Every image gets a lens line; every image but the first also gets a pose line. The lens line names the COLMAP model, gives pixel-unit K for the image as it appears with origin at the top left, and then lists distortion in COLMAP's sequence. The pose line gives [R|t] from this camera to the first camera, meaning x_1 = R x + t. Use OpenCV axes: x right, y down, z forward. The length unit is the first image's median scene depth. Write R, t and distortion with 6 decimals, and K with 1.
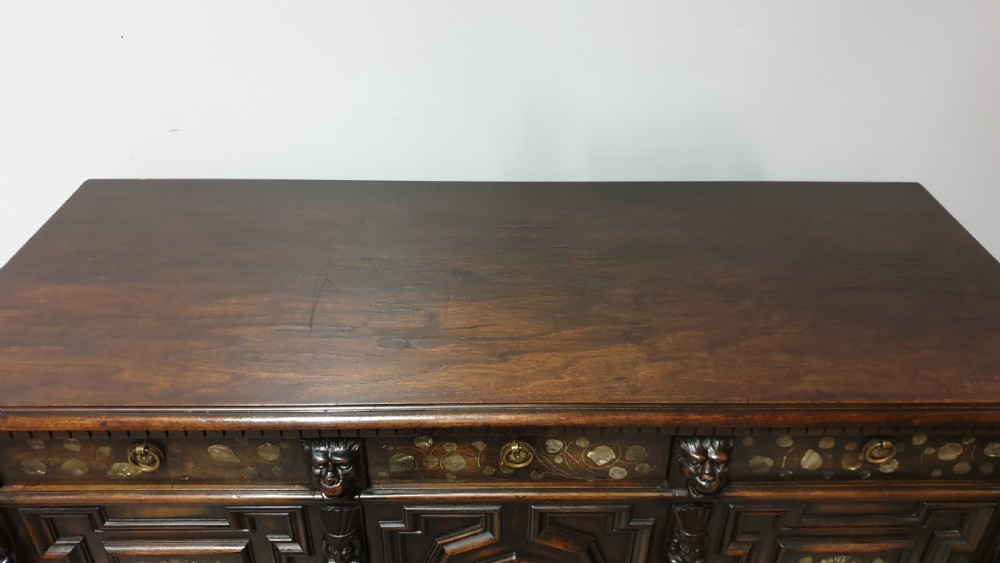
lens RADIAL K [[794.9, 0, 509.1], [0, 794.9, 282.7], [0, 0, 1]] dist [0.040700, -0.071255]
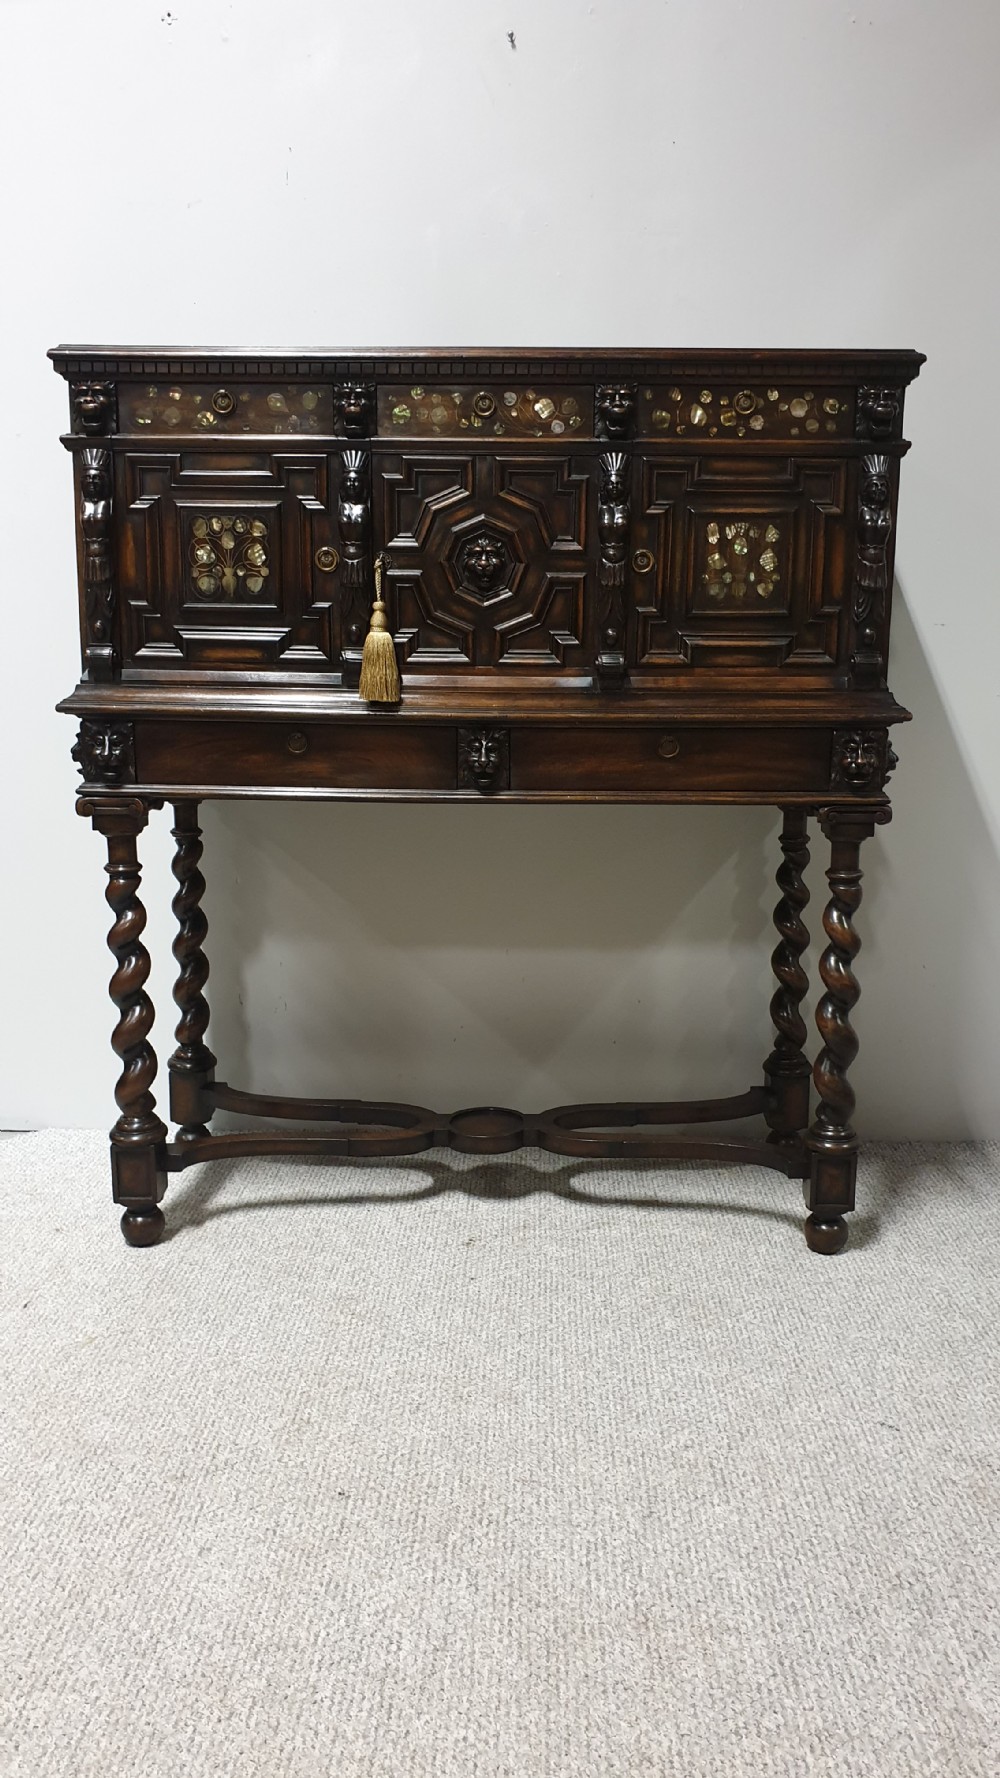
lens RADIAL K [[1430.1, 0, 506.2], [0, 1430.1, 925.5], [0, 0, 1]] dist [0.206248, -0.696767]
pose [[0.998985, 0.001799, -0.045011, 0.162885], [-0.018165, 0.930451, -0.365966, 1.970375], [0.041223, 0.366412, 0.929539, -1.020152]]
